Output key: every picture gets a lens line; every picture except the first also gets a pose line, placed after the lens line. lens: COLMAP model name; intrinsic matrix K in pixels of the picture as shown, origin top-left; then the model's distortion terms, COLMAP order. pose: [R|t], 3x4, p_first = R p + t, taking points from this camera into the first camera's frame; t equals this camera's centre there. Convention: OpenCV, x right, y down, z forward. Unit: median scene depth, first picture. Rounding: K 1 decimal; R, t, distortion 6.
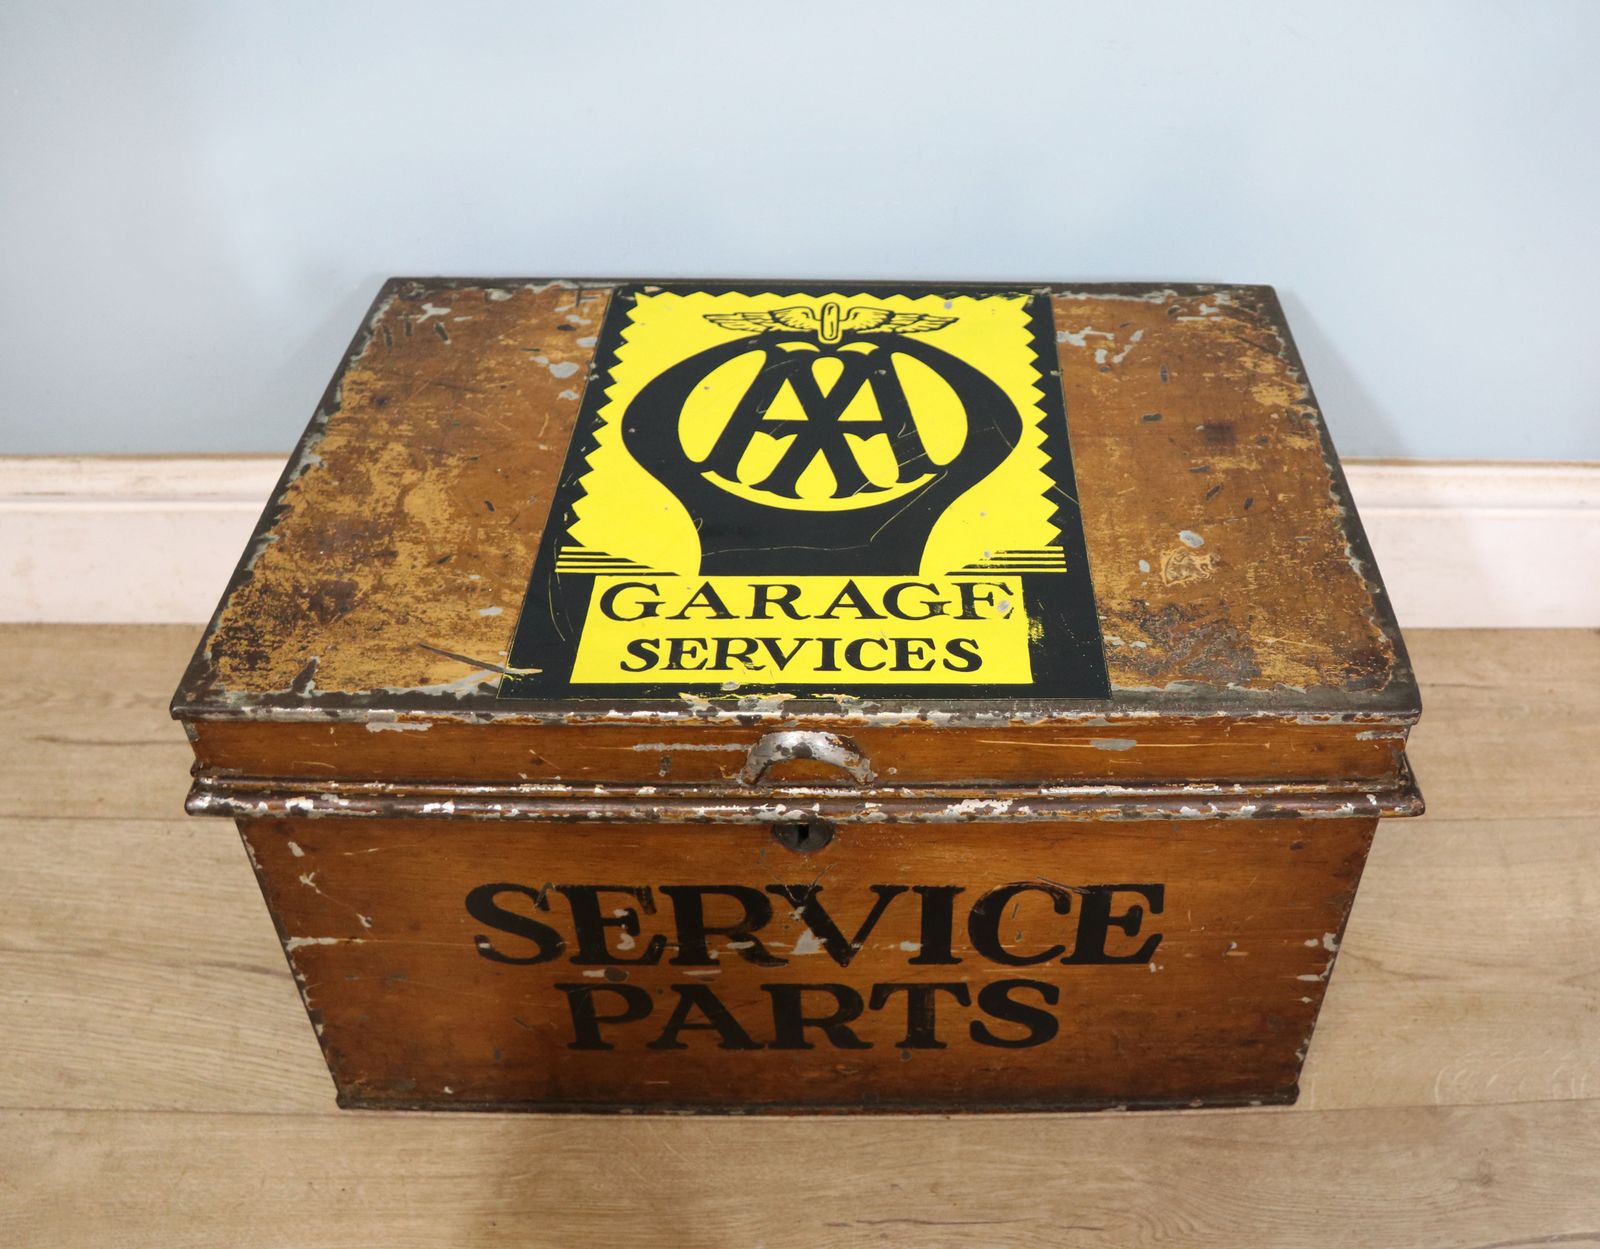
lens RADIAL K [[1638.4, 0, 974.4], [0, 1638.4, 582.5], [0, 0, 1]] dist [-0.190349, 0.113339]
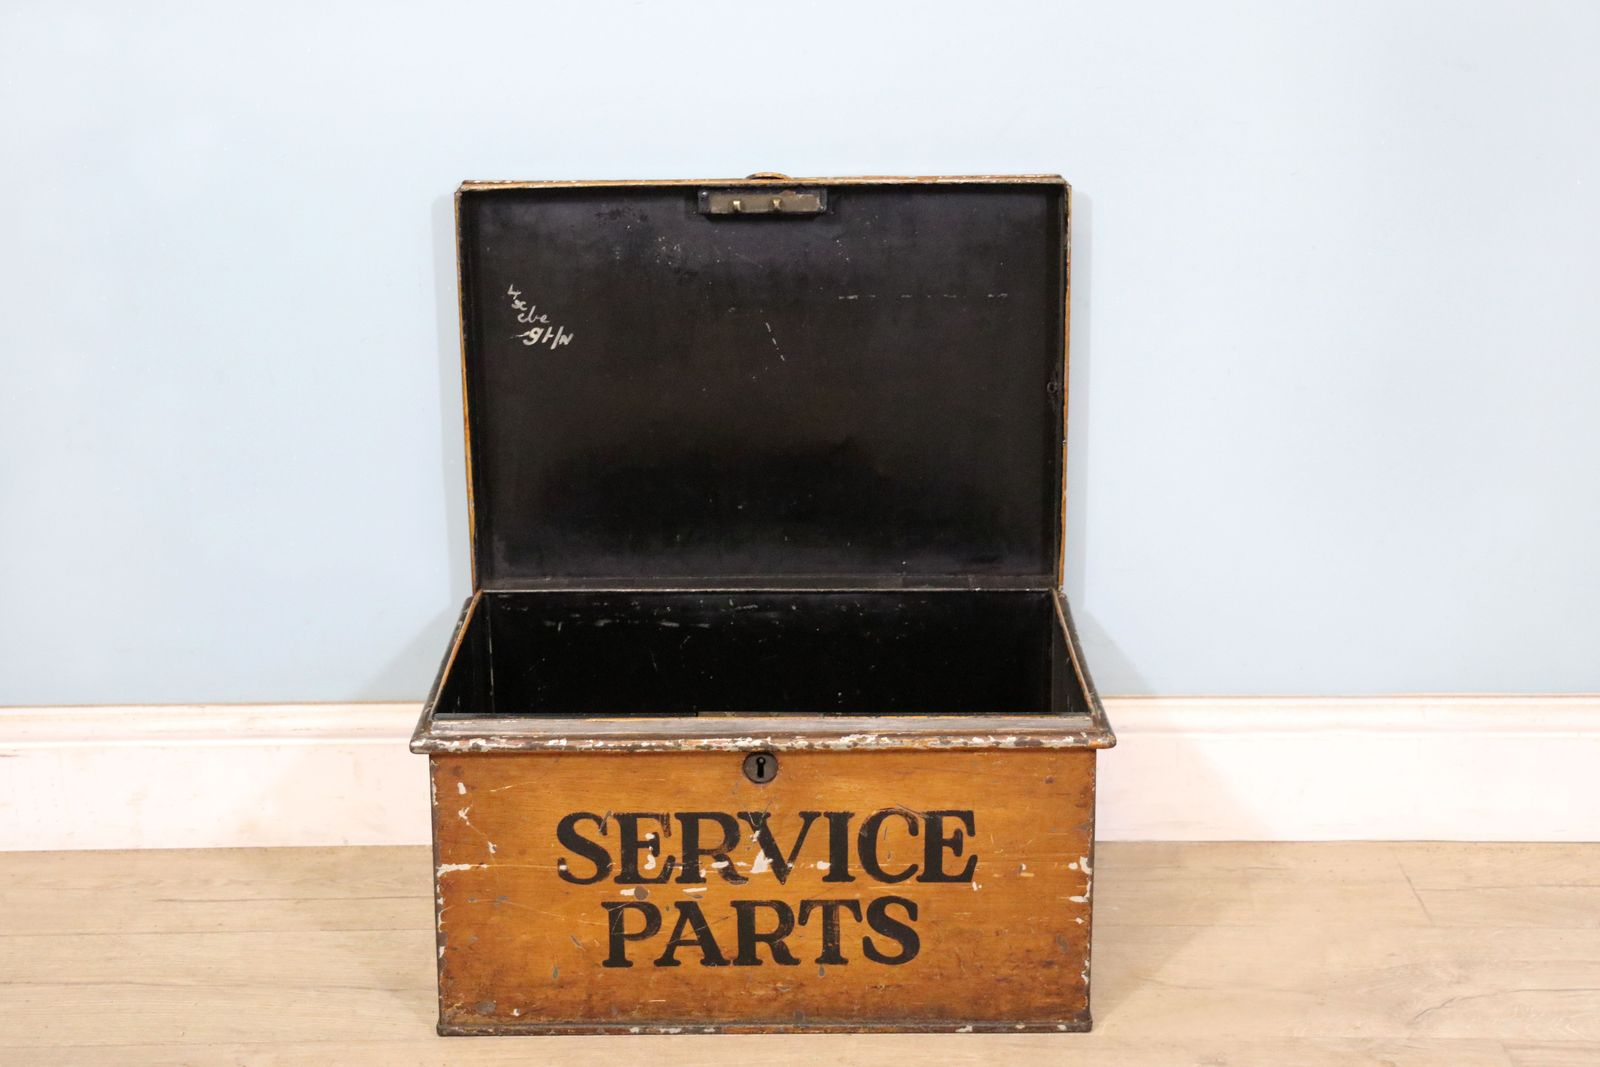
lens RADIAL K [[2667.3, 0, 777.8], [0, 2667.3, 534.7], [0, 0, 1]] dist [0.156831, -0.192908]
pose [[0.997872, -0.031338, -0.057172, 0.079950], [0.006221, 0.918676, -0.394962, 0.987031], [0.064900, 0.393766, 0.916917, -1.617468]]
